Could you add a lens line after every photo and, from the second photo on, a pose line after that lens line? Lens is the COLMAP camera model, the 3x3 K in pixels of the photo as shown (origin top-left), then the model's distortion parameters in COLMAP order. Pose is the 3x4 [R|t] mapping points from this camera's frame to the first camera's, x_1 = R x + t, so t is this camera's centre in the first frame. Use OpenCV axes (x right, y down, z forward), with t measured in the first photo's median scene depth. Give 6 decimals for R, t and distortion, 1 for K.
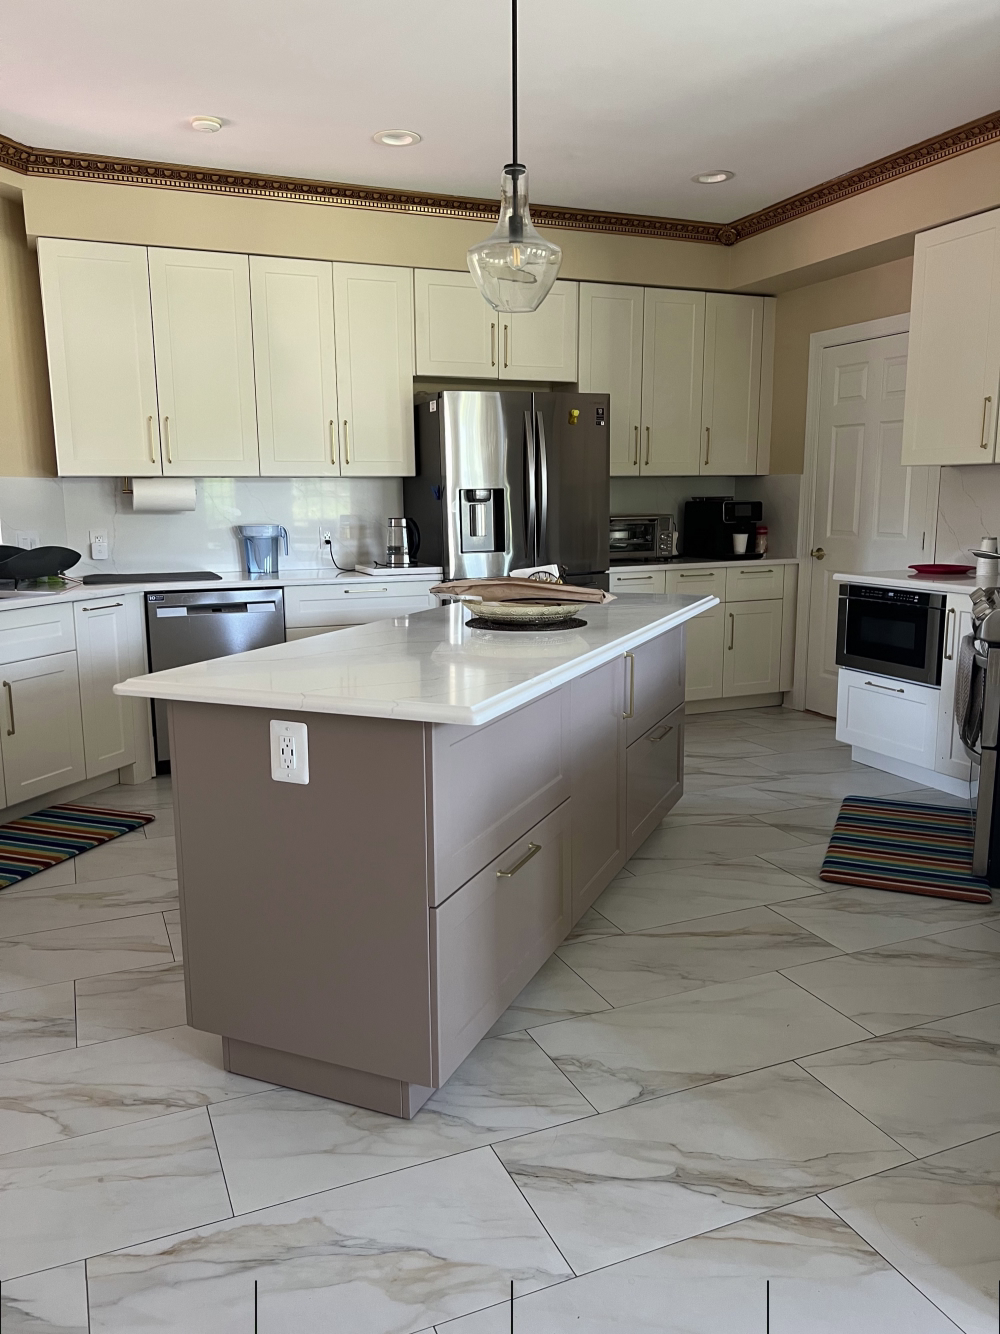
lens RADIAL K [[1011.0, 0, 501.7], [0, 1011.0, 669.8], [0, 0, 1]] dist [0.043204, -0.048792]
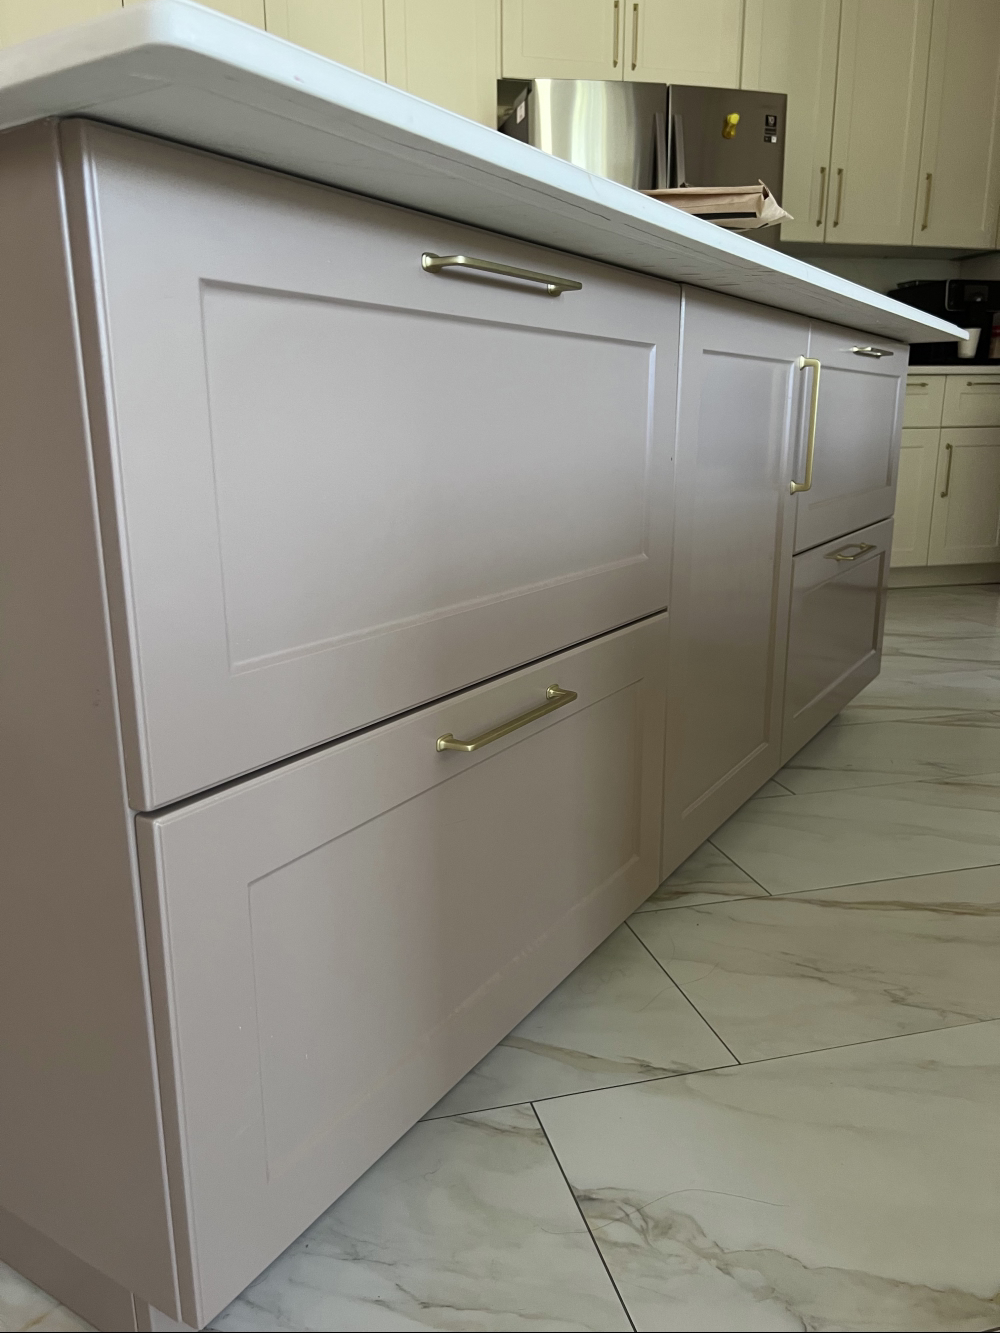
lens RADIAL K [[1010.2, 0, 485.9], [0, 1010.2, 675.6], [0, 0, 1]] dist [0.043204, -0.048792]
pose [[0.986472, 0.038262, -0.159403, 0.041298], [-0.025486, 0.996353, 0.081437, 0.080925], [0.161938, -0.076273, 0.983849, 0.351030]]
